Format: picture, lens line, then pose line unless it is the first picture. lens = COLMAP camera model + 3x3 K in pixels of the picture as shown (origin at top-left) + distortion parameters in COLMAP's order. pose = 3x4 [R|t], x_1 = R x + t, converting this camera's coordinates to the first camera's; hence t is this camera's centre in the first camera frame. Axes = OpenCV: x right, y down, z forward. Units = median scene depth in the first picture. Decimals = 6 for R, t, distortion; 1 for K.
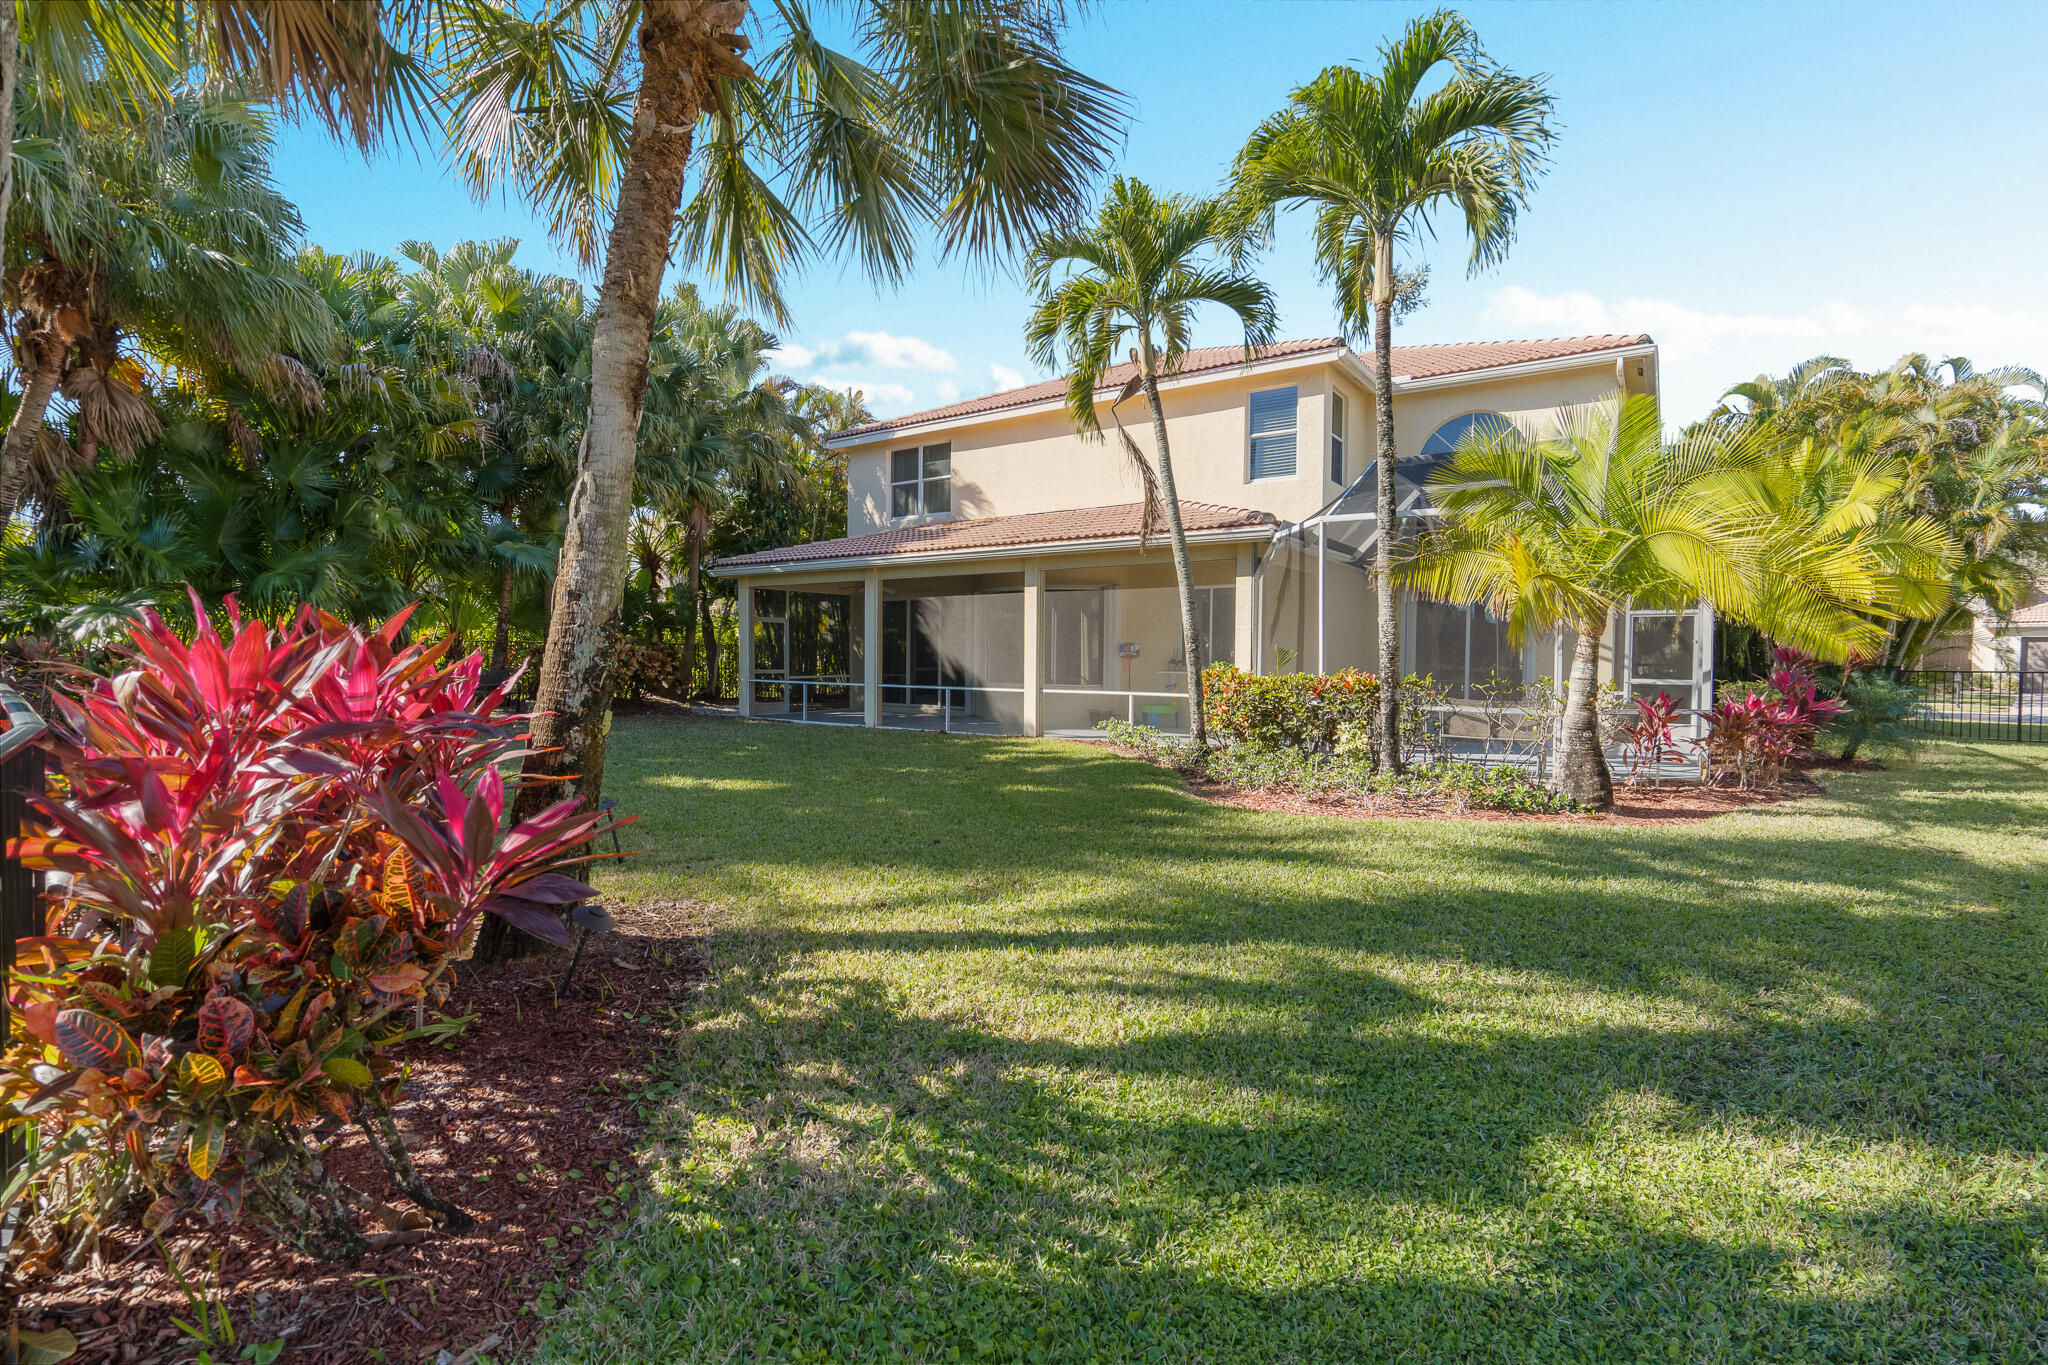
lens RADIAL K [[962.8, 0, 1031.1], [0, 962.8, 678.5], [0, 0, 1]] dist [0.003390, 0.000135]
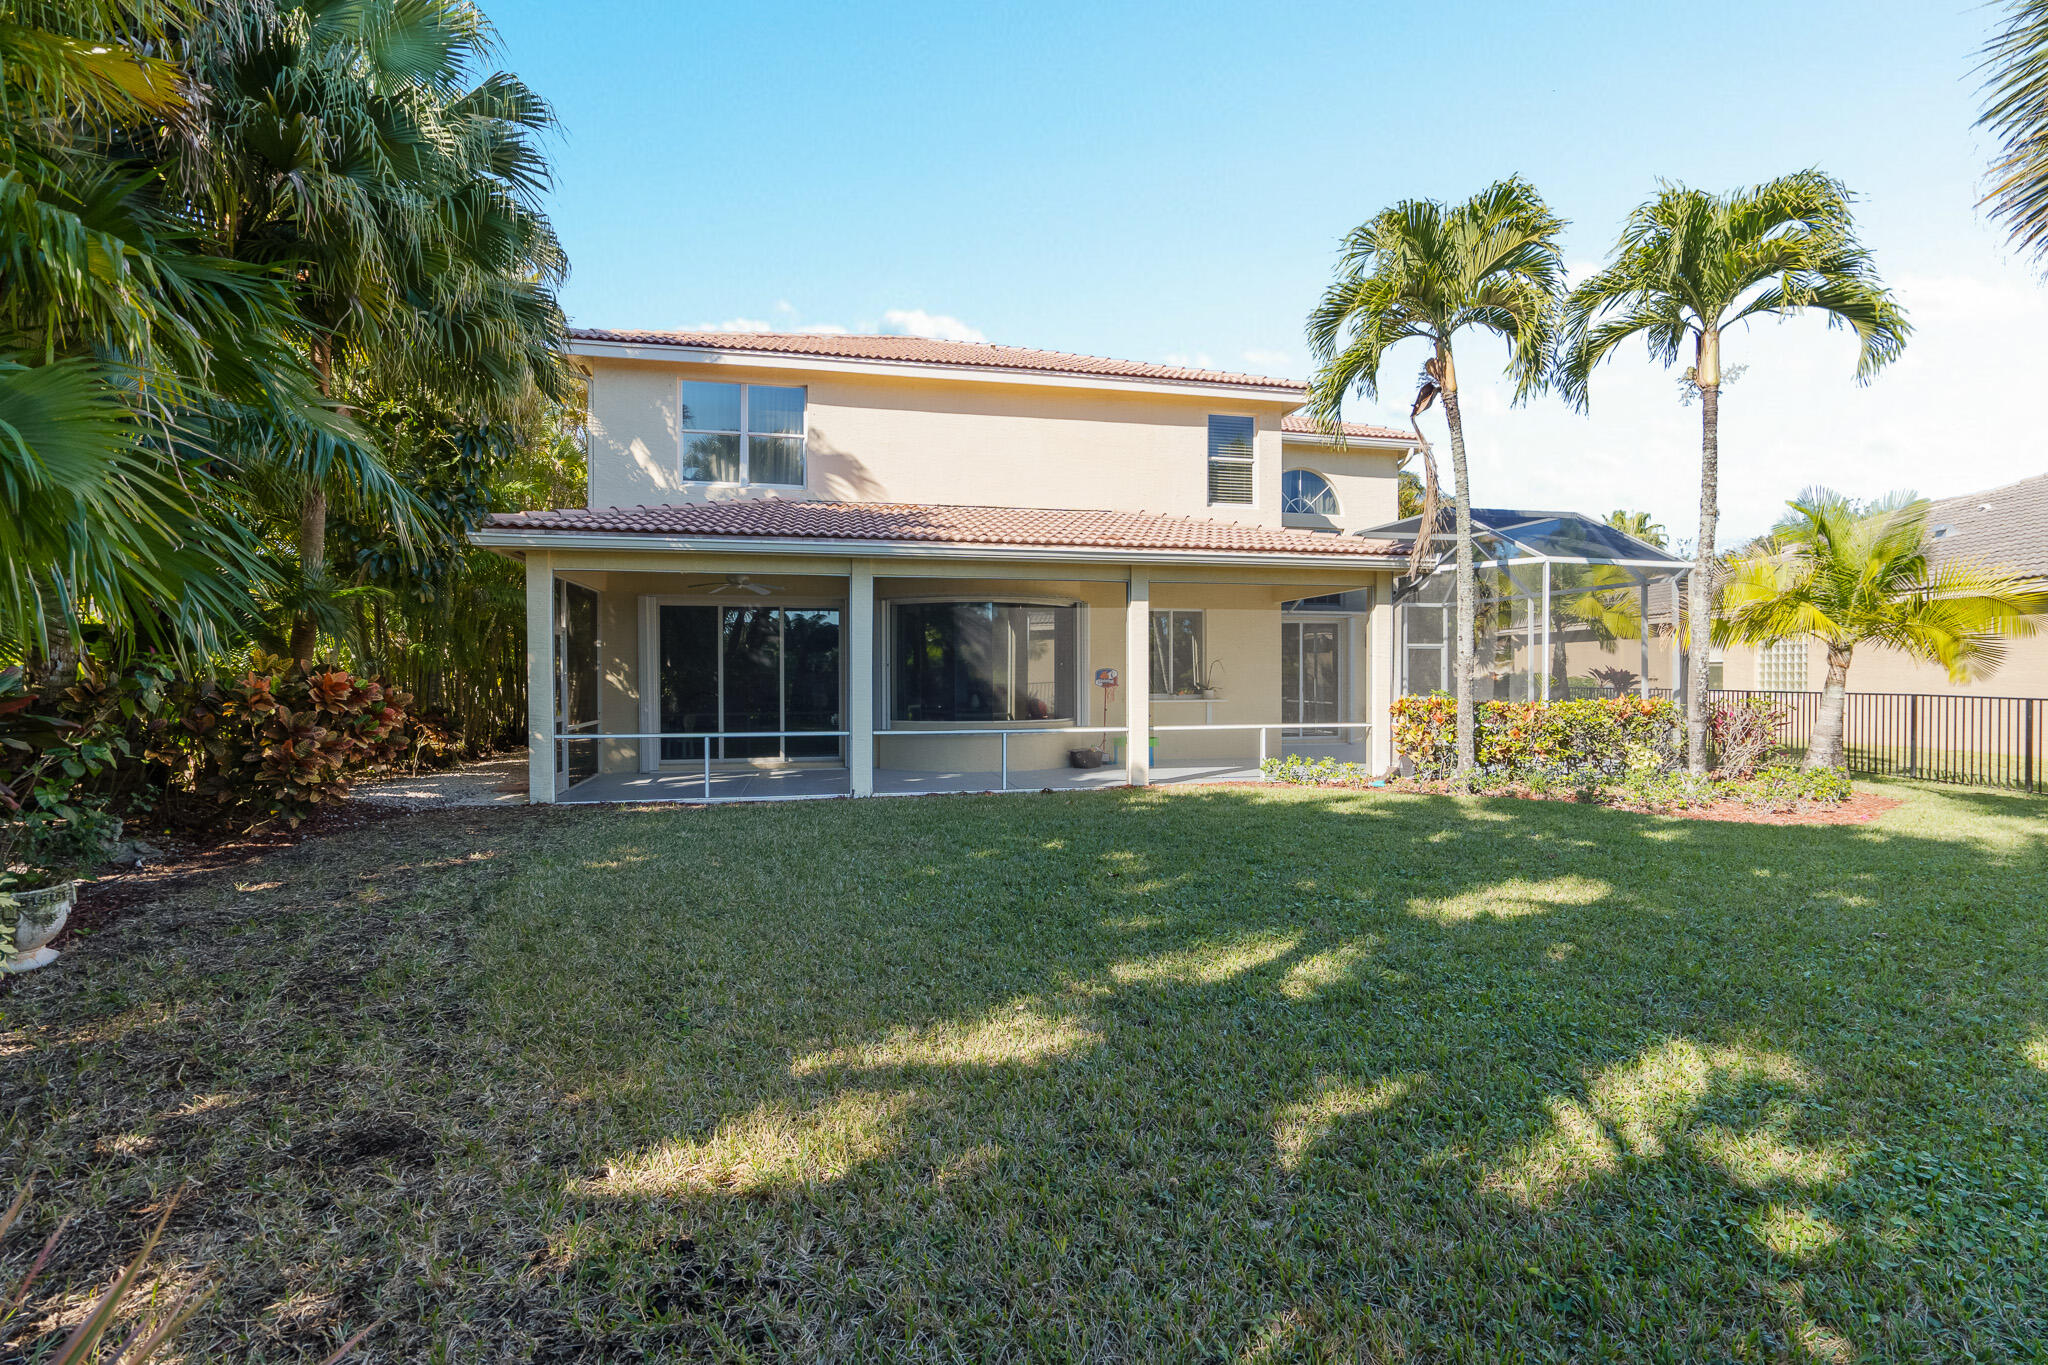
lens RADIAL K [[962.8, 0, 1026.6], [0, 962.8, 682.2], [0, 0, 1]] dist [0.003390, 0.000135]
pose [[0.662451, -0.010703, 0.749029, -0.589994], [0.023582, 0.999700, -0.006572, -0.020761], [-0.748734, 0.022017, 0.662505, 0.464877]]
